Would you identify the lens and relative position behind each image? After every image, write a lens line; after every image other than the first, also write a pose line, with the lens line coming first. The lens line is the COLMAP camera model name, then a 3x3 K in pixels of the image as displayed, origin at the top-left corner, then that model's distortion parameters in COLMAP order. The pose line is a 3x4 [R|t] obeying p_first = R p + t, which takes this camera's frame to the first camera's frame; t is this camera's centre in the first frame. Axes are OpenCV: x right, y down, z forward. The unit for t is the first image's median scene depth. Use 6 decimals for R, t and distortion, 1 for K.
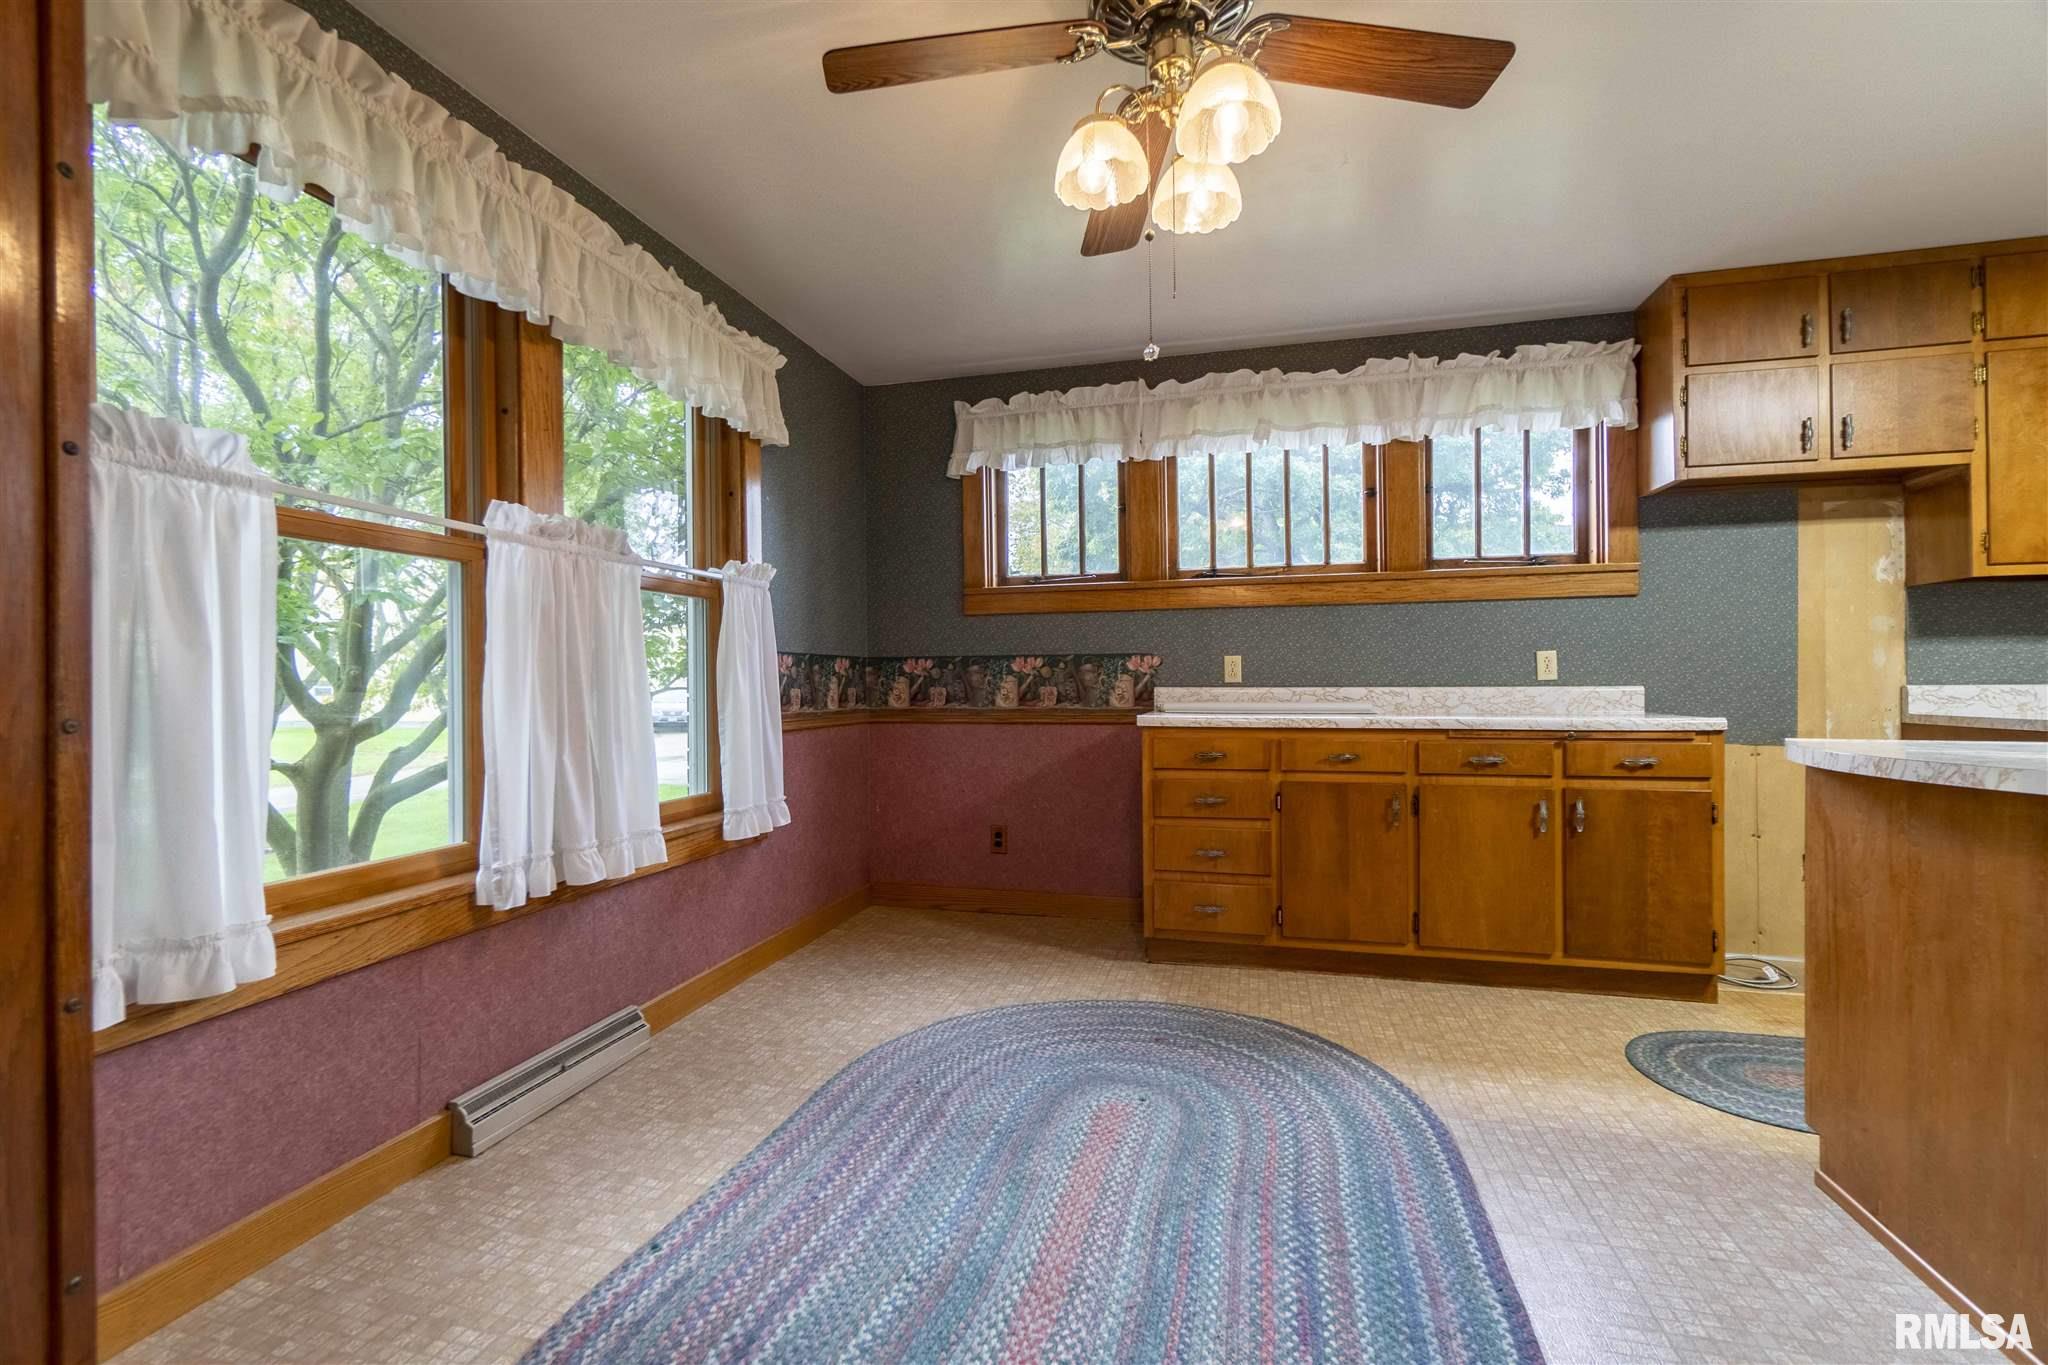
lens RADIAL K [[899.0, 0, 1005.4], [0, 899.0, 681.7], [0, 0, 1]] dist [-0.002141, -0.000492]
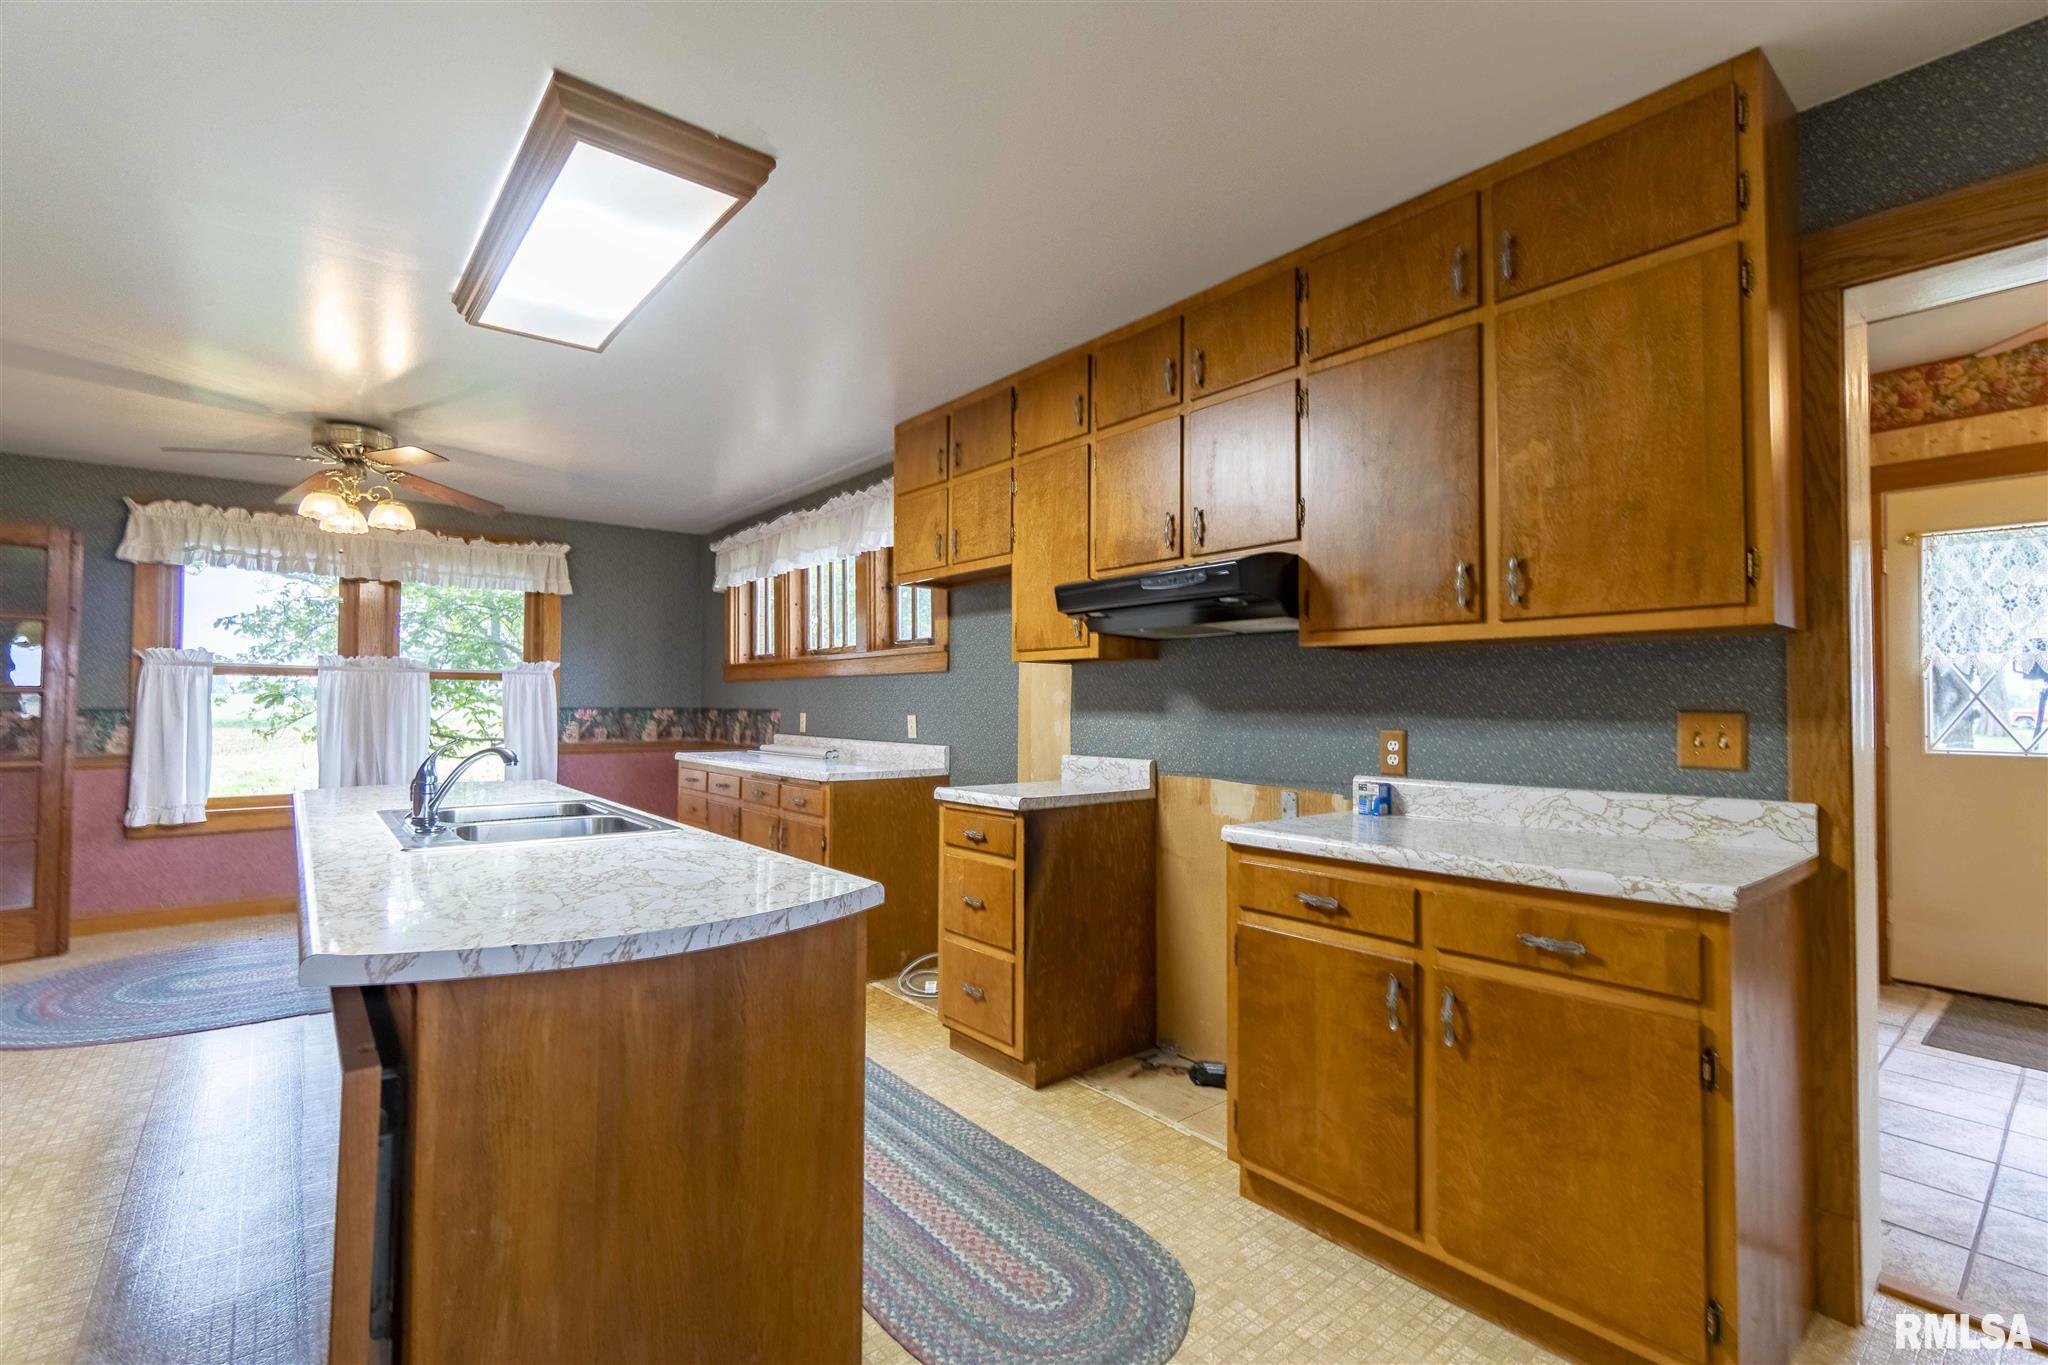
lens RADIAL K [[899.0, 0, 1014.3], [0, 899.0, 683.9], [0, 0, 1]] dist [-0.002141, -0.000492]
pose [[0.821321, -0.001781, -0.570464, 1.622420], [-0.011452, 0.999742, -0.019609, -0.062187], [0.570352, 0.022638, 0.821089, 0.054763]]
